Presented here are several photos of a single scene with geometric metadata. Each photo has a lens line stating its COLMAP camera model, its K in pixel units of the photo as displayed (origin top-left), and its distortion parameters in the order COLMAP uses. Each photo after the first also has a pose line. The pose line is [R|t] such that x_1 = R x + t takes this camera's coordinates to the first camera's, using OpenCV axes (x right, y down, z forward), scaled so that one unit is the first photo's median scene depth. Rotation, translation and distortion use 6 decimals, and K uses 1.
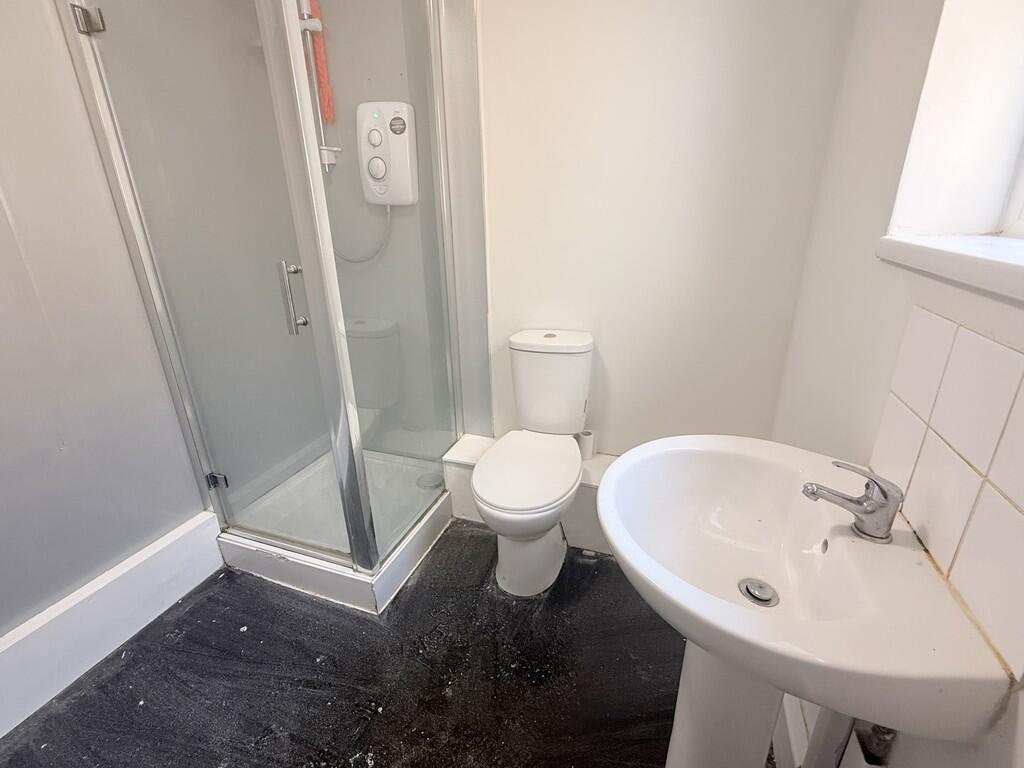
lens RADIAL K [[477.2, 0, 520.3], [0, 477.2, 385.8], [0, 0, 1]] dist [0.004673, 0.001792]
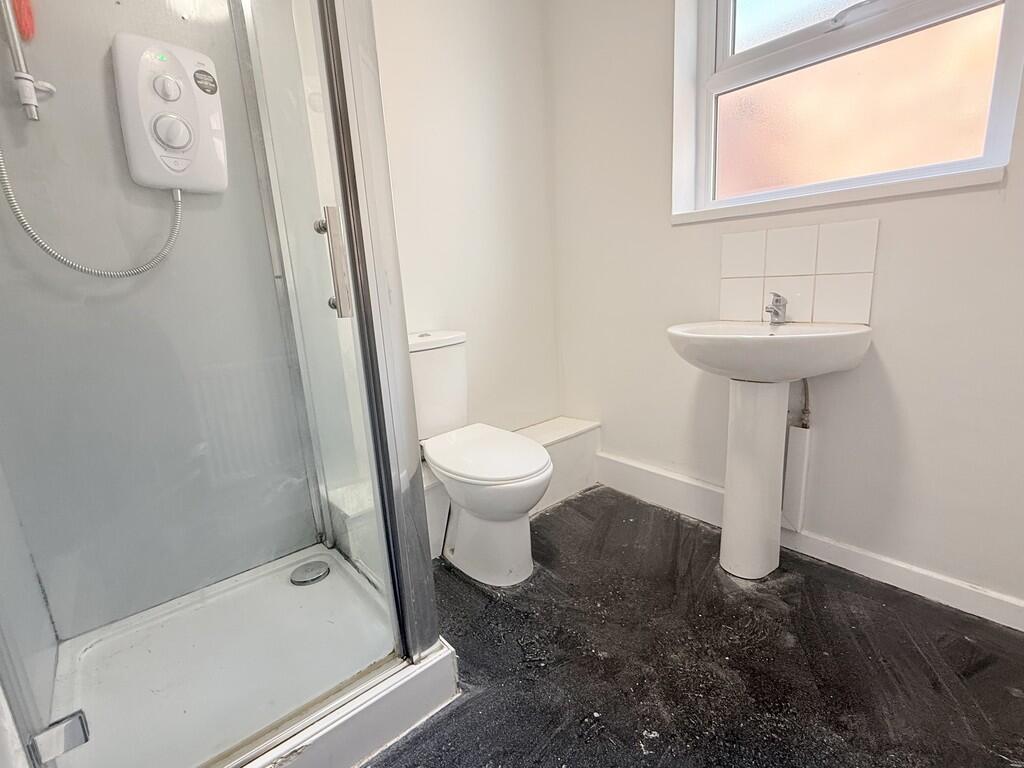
lens RADIAL K [[477.2, 0, 520.8], [0, 477.2, 382.8], [0, 0, 1]] dist [0.004673, 0.001792]
pose [[0.488709, -0.201383, 0.848886, -0.743182], [0.356519, 0.934145, 0.016359, 0.045324], [-0.796277, 0.294649, 0.528322, 0.368685]]
